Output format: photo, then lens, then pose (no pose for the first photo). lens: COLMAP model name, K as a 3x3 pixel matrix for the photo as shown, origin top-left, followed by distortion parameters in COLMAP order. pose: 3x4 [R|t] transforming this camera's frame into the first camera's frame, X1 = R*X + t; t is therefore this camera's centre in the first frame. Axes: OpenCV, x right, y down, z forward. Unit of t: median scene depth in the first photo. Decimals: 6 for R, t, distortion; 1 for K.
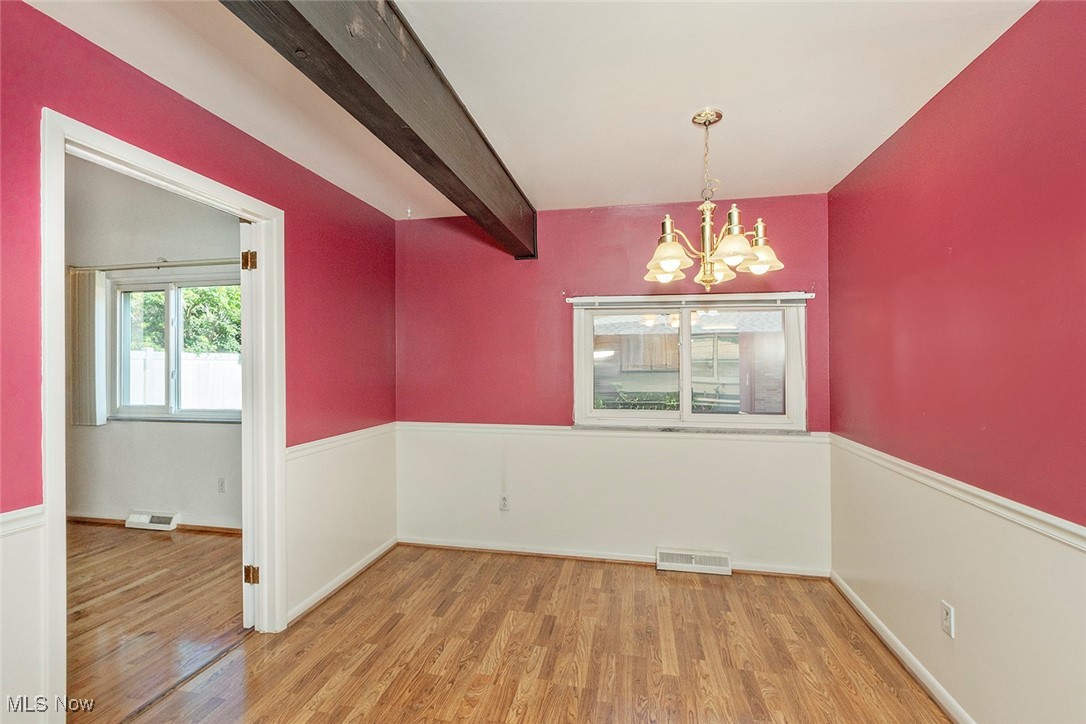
lens RADIAL K [[482.9, 0, 545.7], [0, 482.9, 368.7], [0, 0, 1]] dist [0.007230, -0.001562]
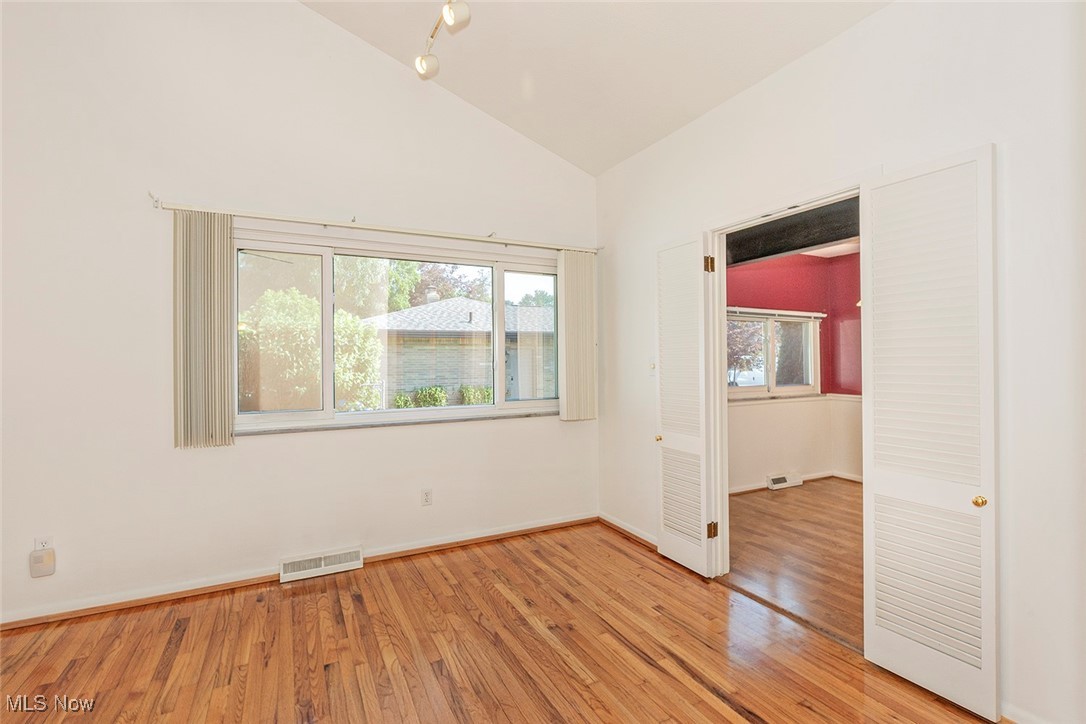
lens RADIAL K [[482.9, 0, 549.2], [0, 482.9, 367.4], [0, 0, 1]] dist [0.007230, -0.001562]
pose [[0.781836, -0.013382, 0.623340, -1.314630], [0.010997, 0.999910, 0.007673, 0.011520], [-0.623387, 0.000856, 0.781913, 0.260322]]
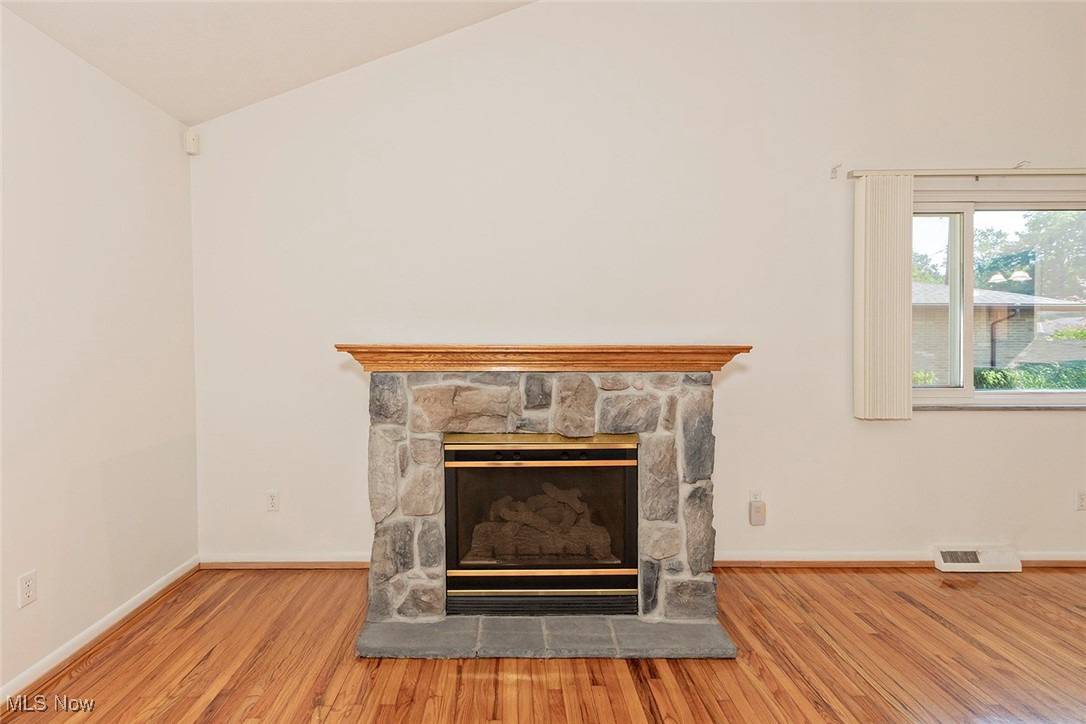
lens RADIAL K [[482.9, 0, 535.9], [0, 482.9, 354.8], [0, 0, 1]] dist [0.007230, -0.001562]
pose [[0.979146, -0.002249, 0.203144, -2.193377], [-0.000063, 0.999935, 0.011377, 0.032750], [-0.203157, -0.011153, 0.979083, 0.689134]]
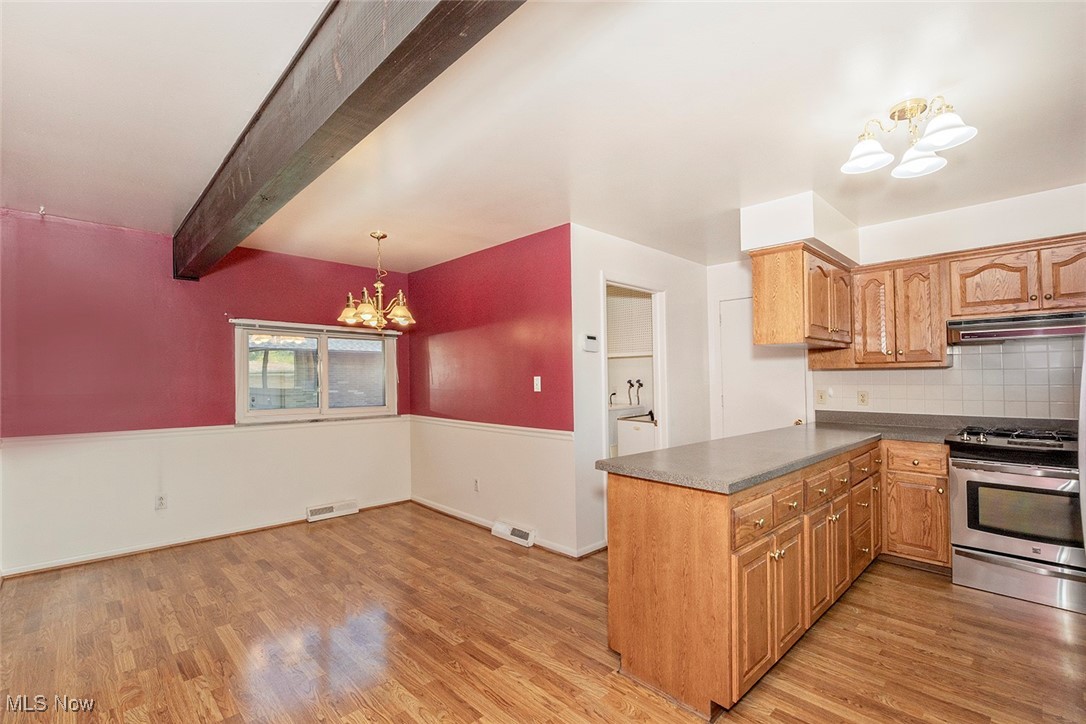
lens RADIAL K [[482.9, 0, 528.0], [0, 482.9, 367.7], [0, 0, 1]] dist [0.007230, -0.001562]
pose [[0.593136, 0.014720, 0.804967, -0.539458], [0.010721, 0.999600, -0.026179, 0.017536], [-0.805031, 0.024158, 0.592741, -0.347526]]
